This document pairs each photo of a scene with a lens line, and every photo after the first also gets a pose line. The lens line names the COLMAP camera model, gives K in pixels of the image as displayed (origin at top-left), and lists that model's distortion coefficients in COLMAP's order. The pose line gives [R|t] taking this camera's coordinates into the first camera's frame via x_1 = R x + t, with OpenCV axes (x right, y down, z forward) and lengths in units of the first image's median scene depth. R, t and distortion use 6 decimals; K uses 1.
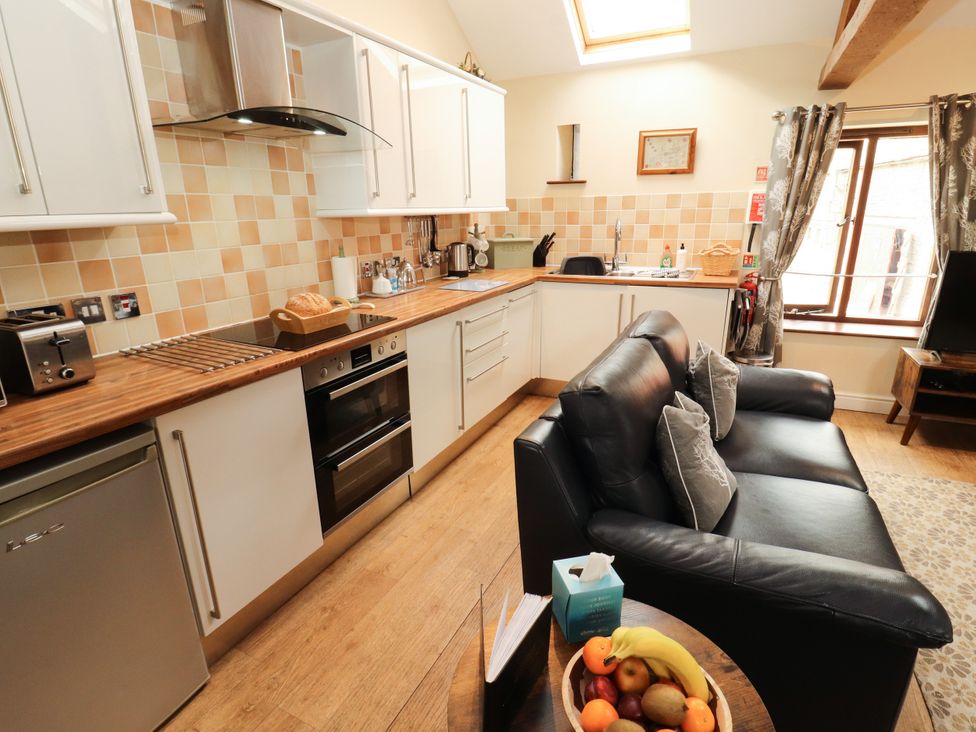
lens RADIAL K [[504.9, 0, 486.5], [0, 504.9, 369.8], [0, 0, 1]] dist [-0.002163, -0.011881]
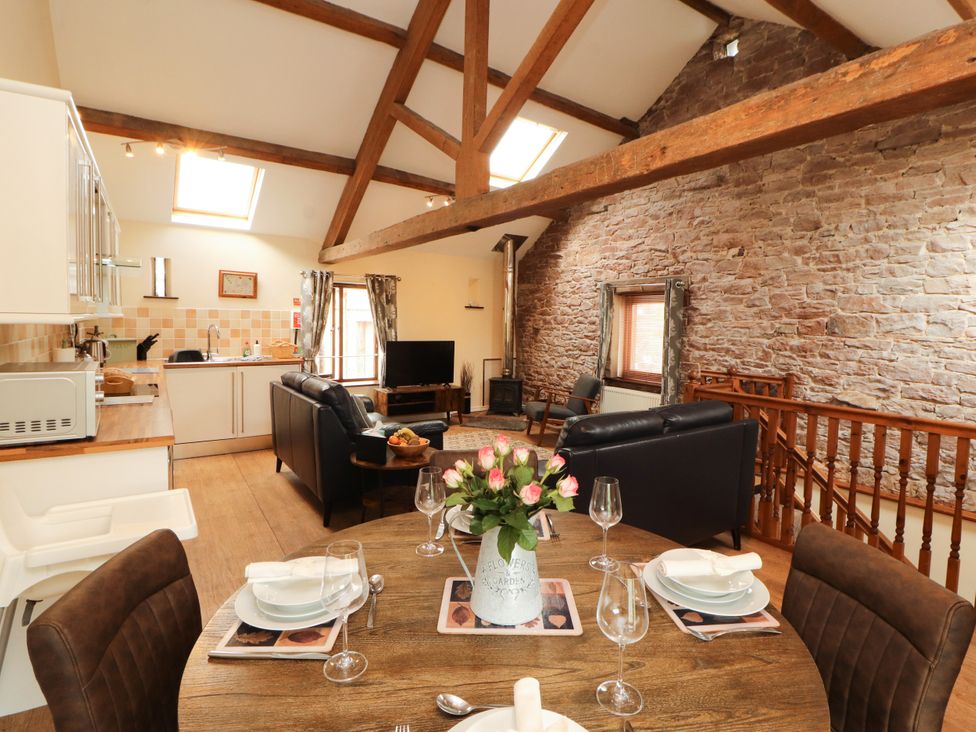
lens RADIAL K [[504.9, 0, 493.6], [0, 504.9, 347.9], [0, 0, 1]] dist [-0.002163, -0.011881]
pose [[0.492558, -0.016661, 0.870120, -0.673516], [0.235581, 0.965041, -0.114879, 0.138466], [-0.837788, 0.261568, 0.479263, -0.400634]]
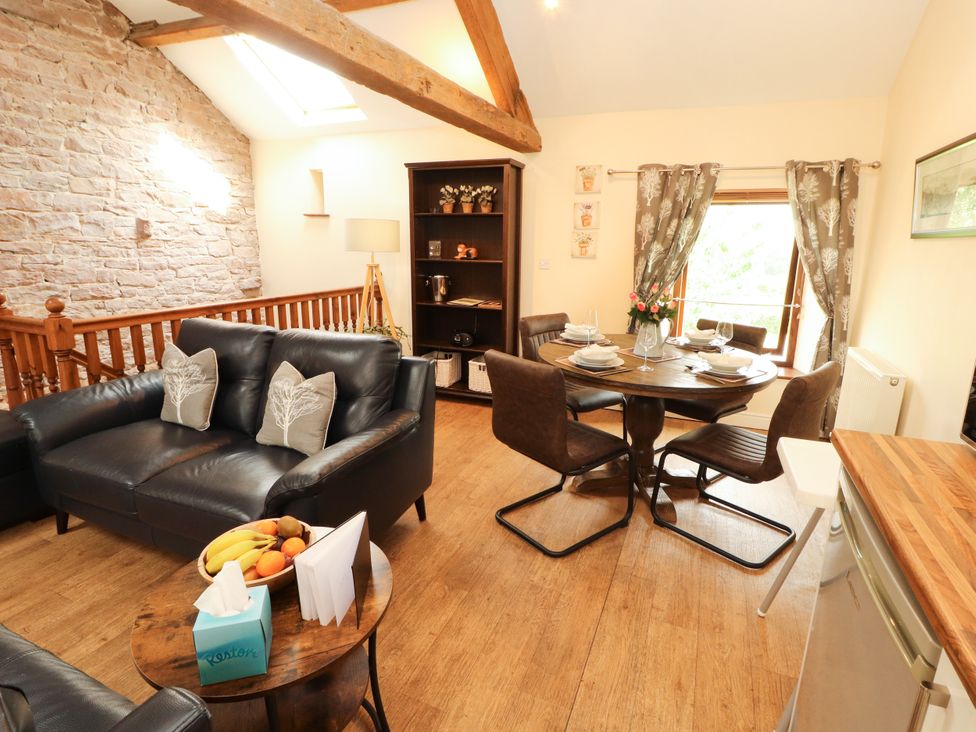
lens RADIAL K [[504.9, 0, 495.8], [0, 504.9, 353.9], [0, 0, 1]] dist [-0.002163, -0.011881]
pose [[-0.997760, 0.018281, -0.064351, -0.077708], [-0.016878, 0.862026, 0.506583, -0.152347], [0.064733, 0.506534, -0.859787, 0.501301]]
